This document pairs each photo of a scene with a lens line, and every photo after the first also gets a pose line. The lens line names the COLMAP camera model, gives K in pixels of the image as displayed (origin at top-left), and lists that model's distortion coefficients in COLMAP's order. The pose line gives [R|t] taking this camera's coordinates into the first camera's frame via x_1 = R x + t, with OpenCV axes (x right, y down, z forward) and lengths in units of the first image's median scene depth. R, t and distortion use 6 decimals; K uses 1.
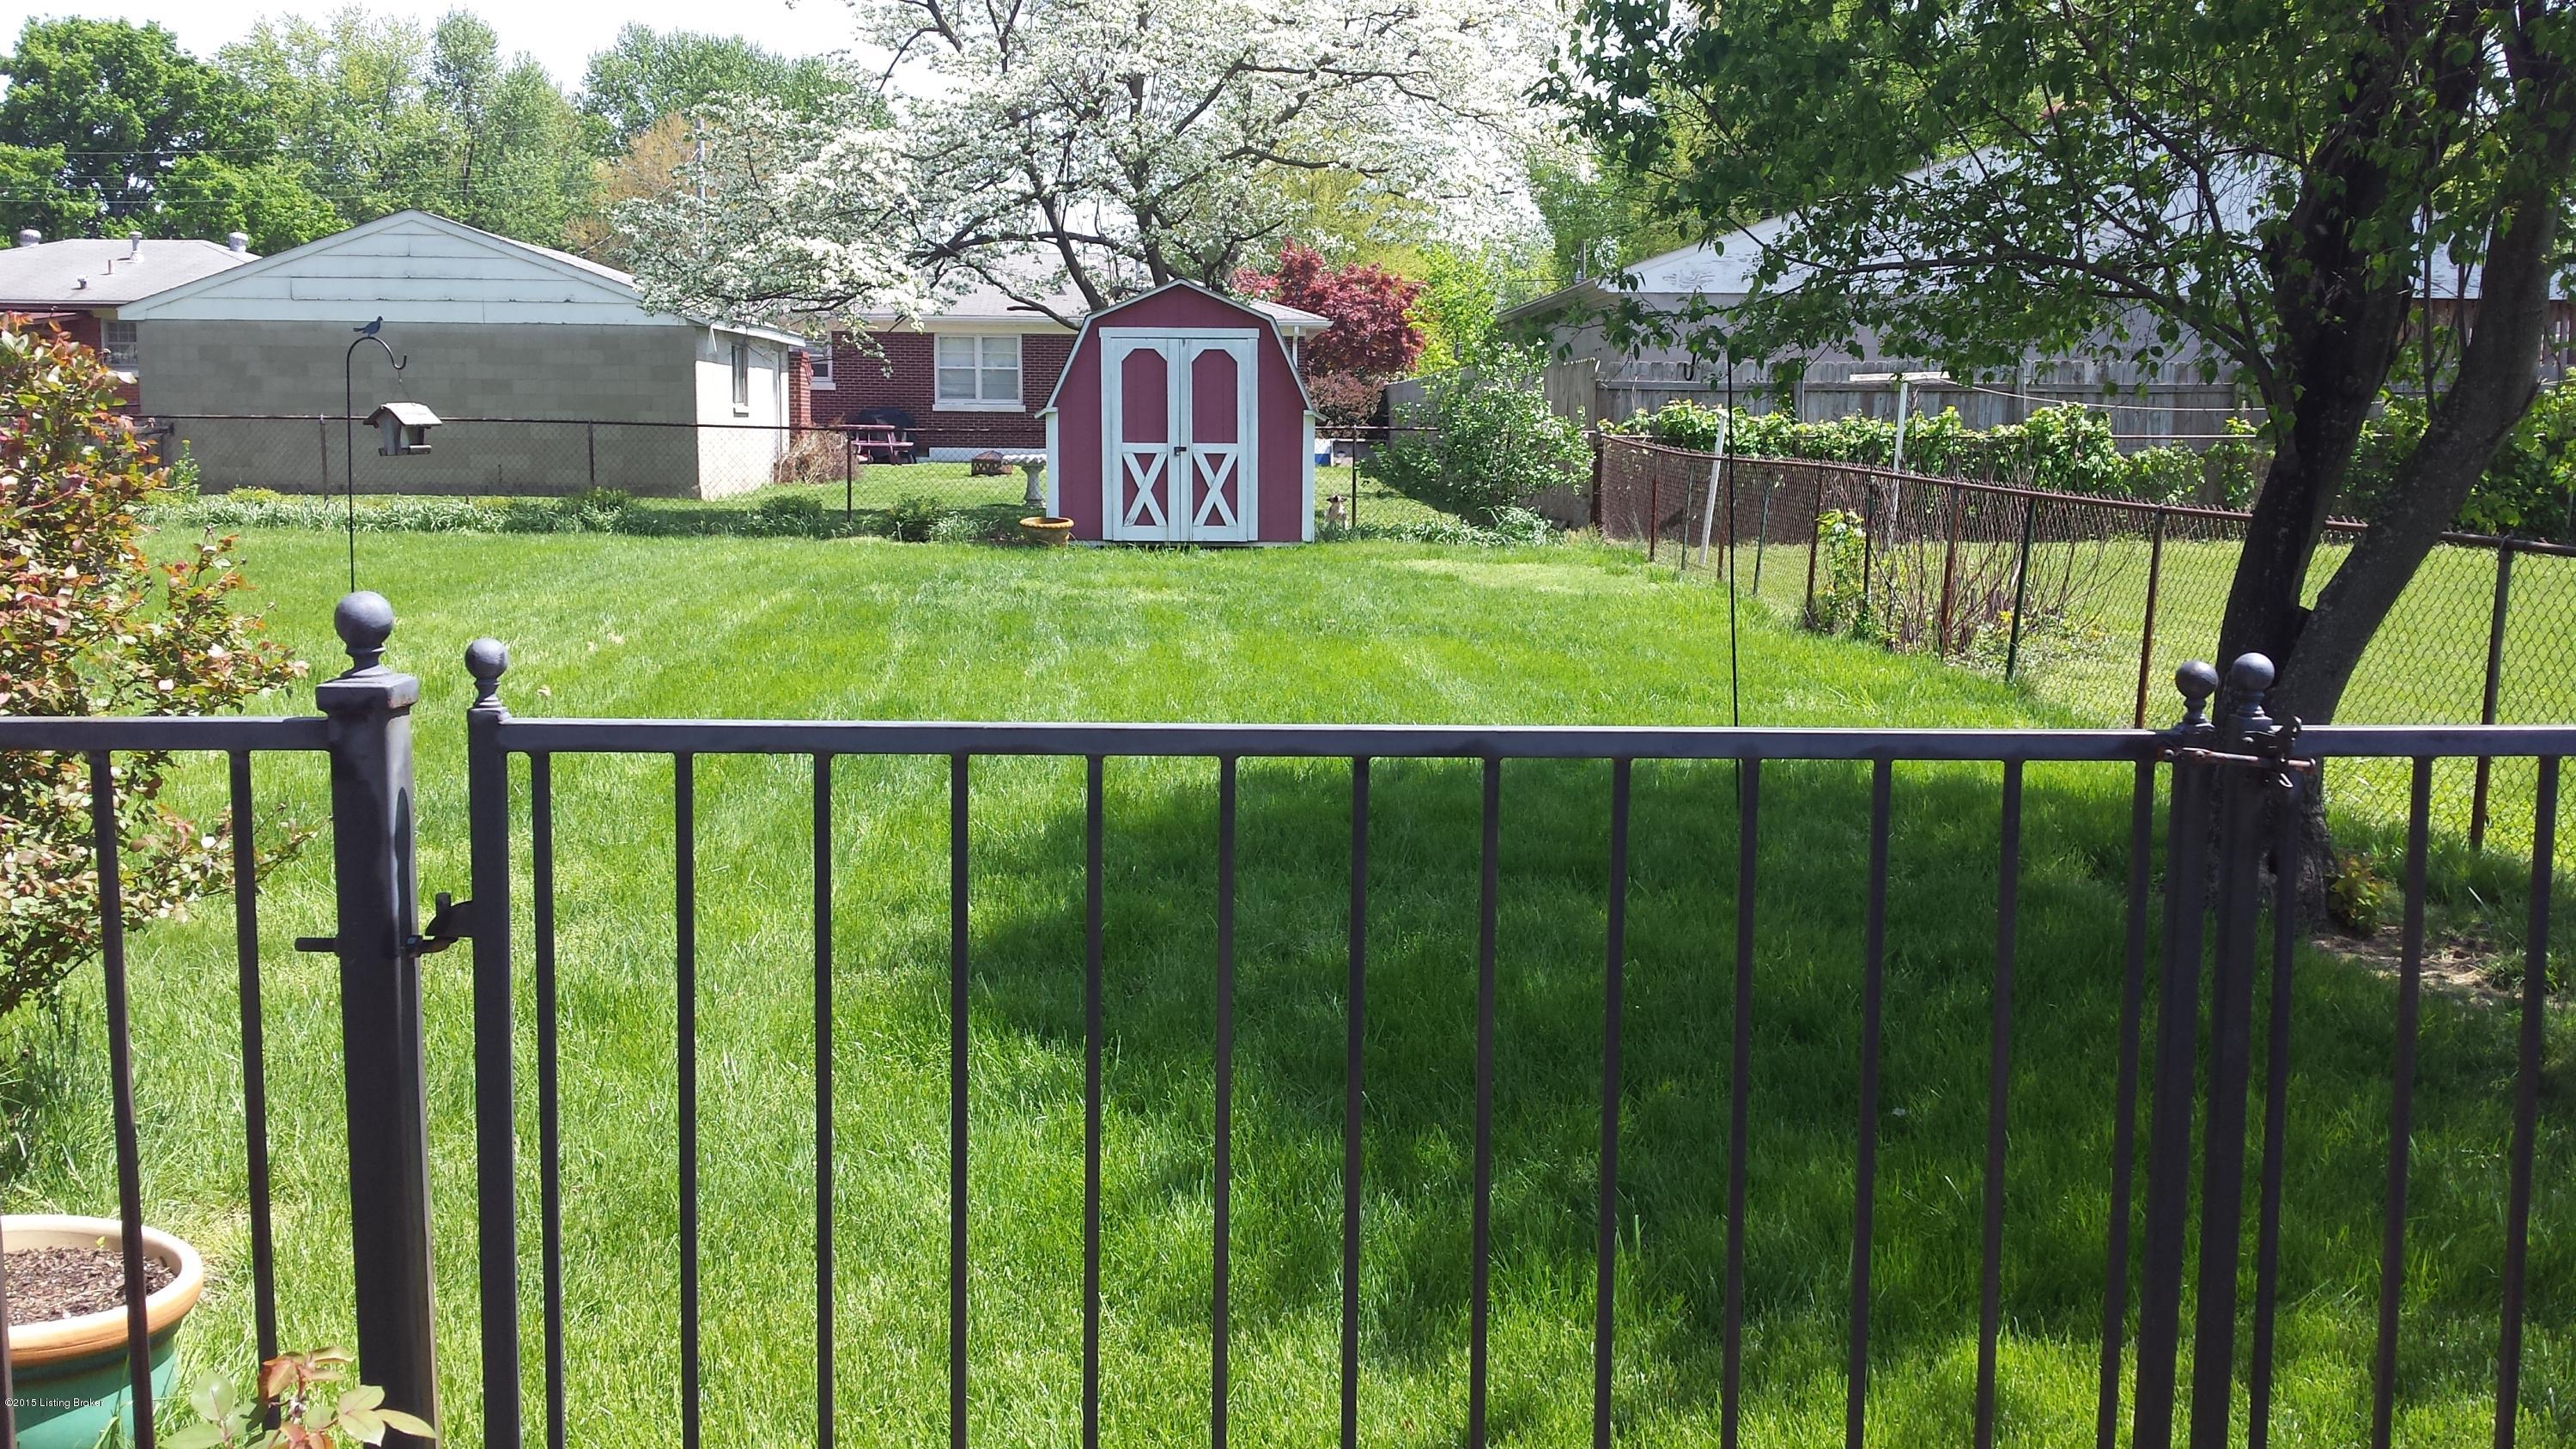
lens RADIAL K [[2363.2, 0, 1292.4], [0, 2363.2, 726.9], [0, 0, 1]] dist [0.000414, 0.000000]
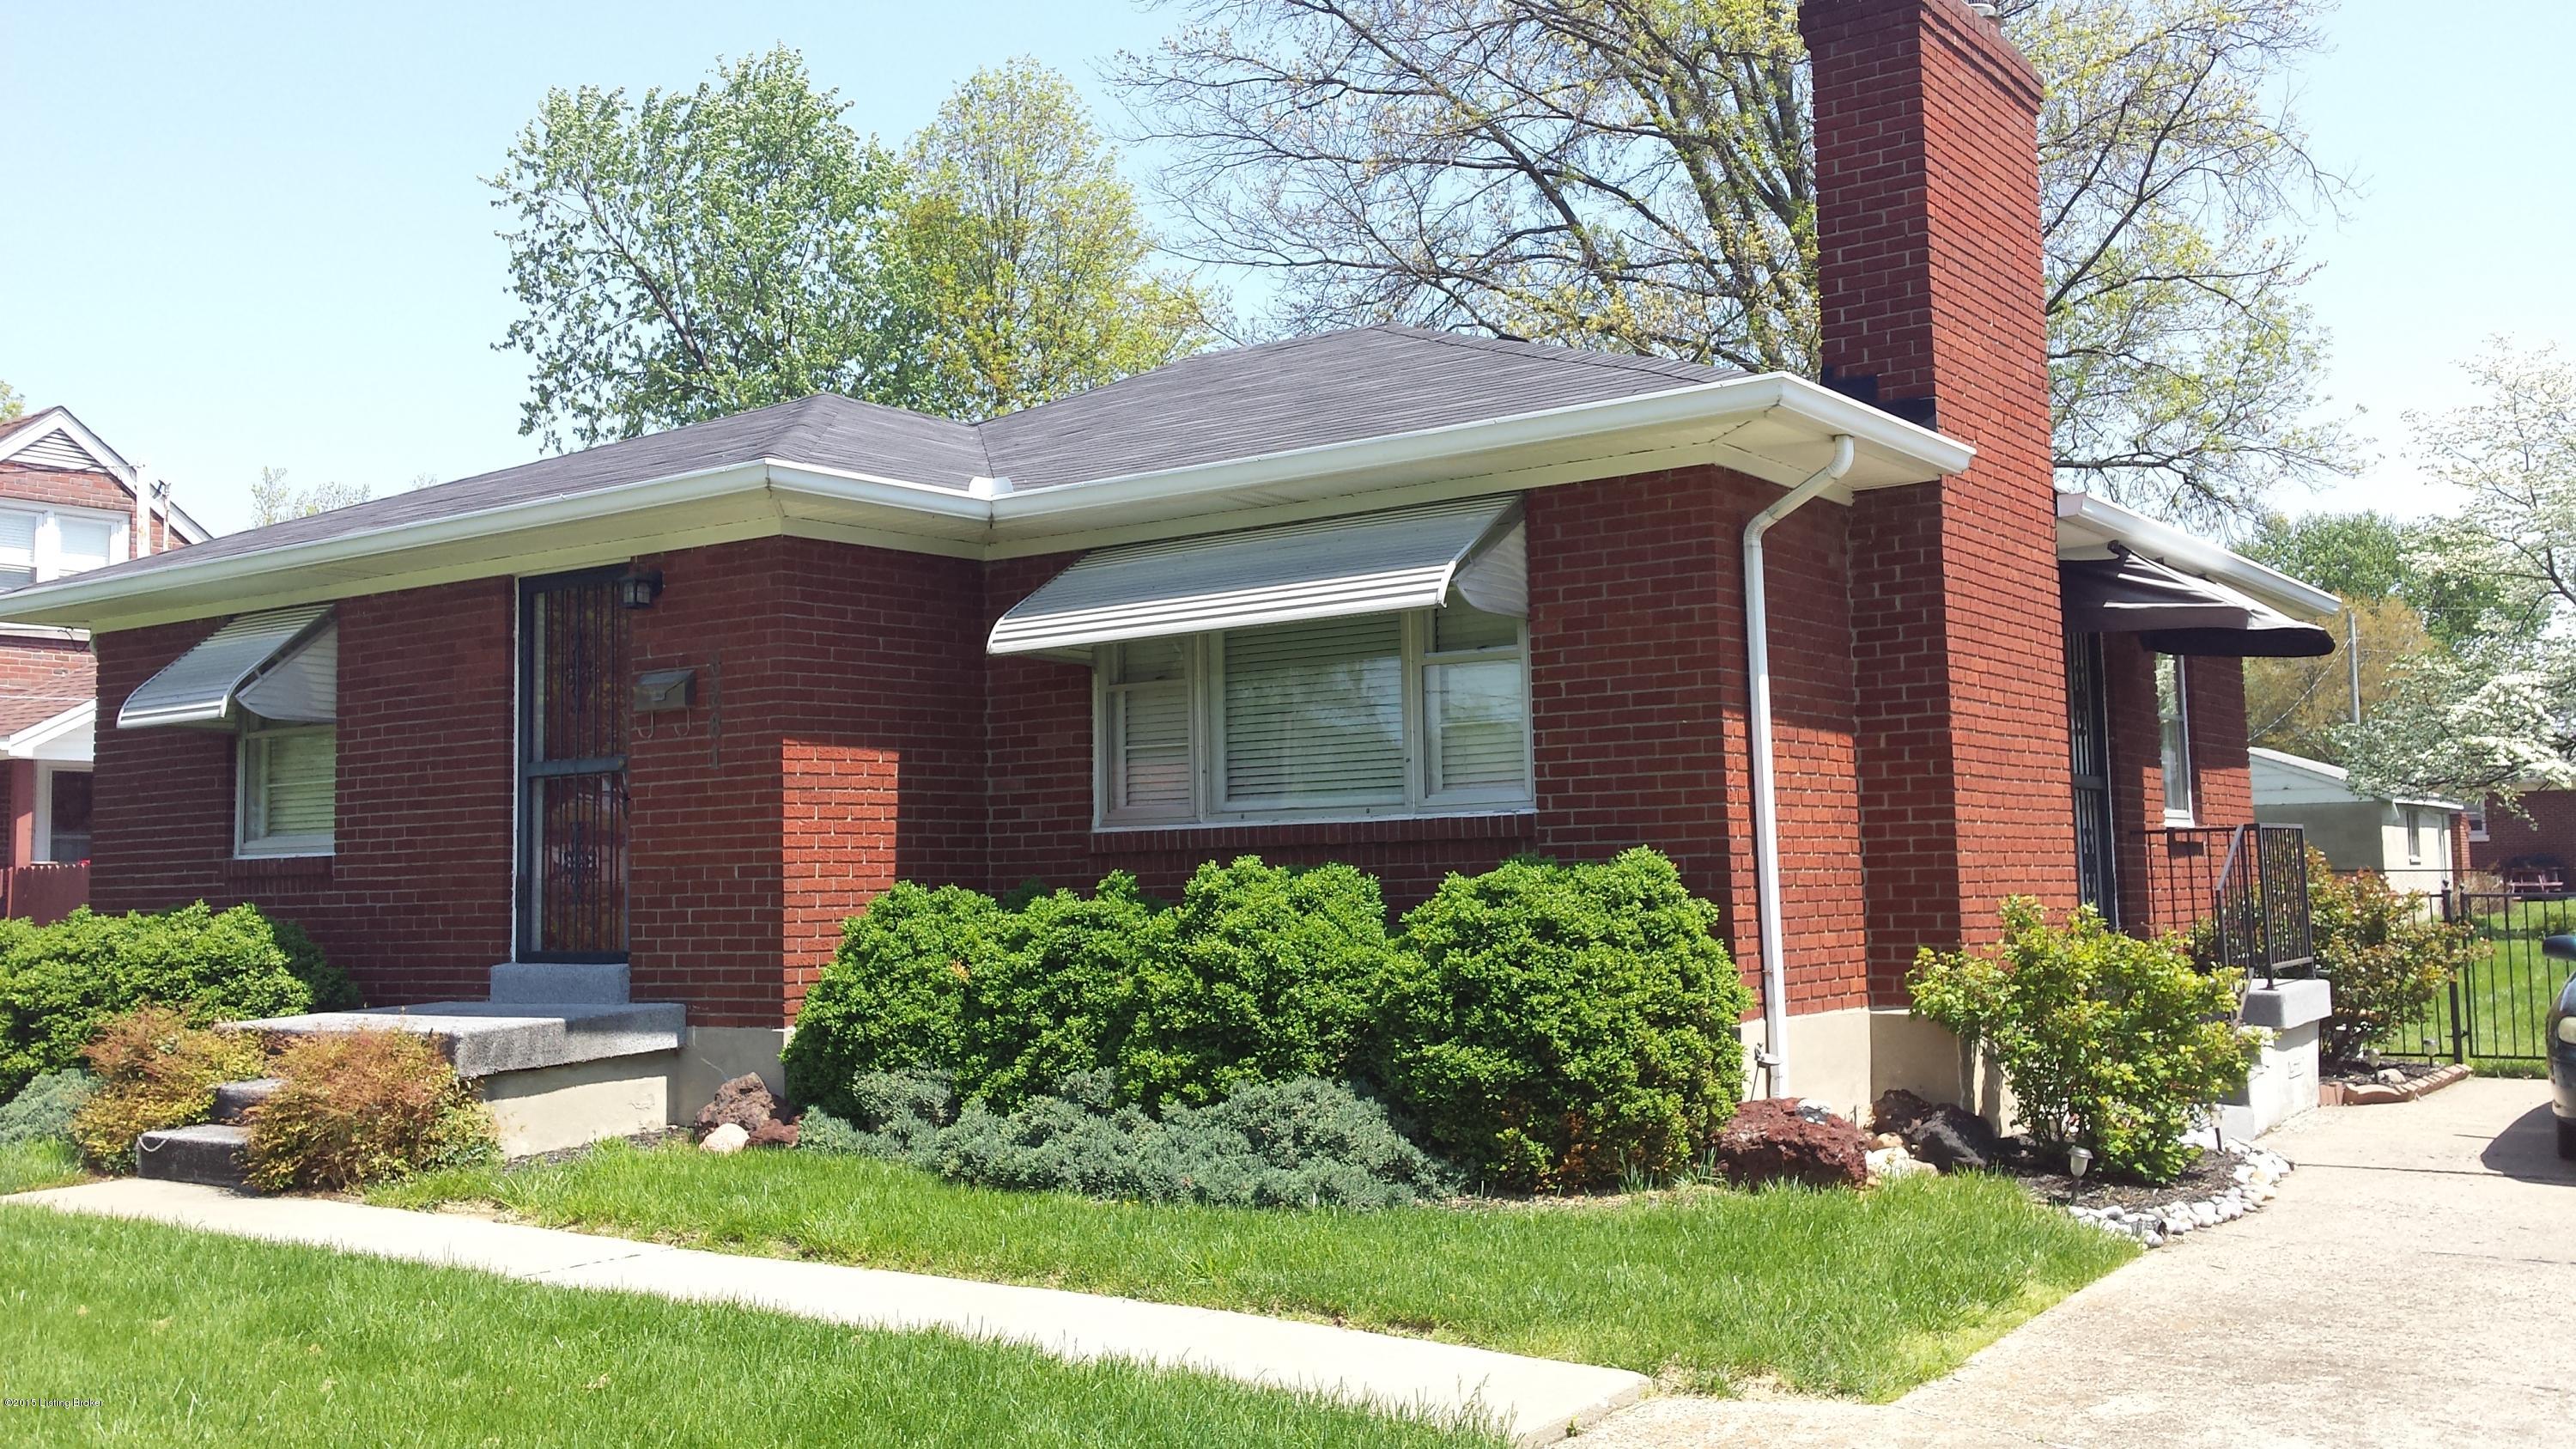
lens RADIAL K [[2363.2, 0, 1293.1], [0, 2363.2, 725.3], [0, 0, 1]] dist [0.000414, 0.000000]
pose [[0.793472, -0.061319, -0.605510, 0.077675], [-0.055085, 0.983592, -0.171792, 0.056022], [0.606108, 0.169667, 0.777075, -0.435214]]
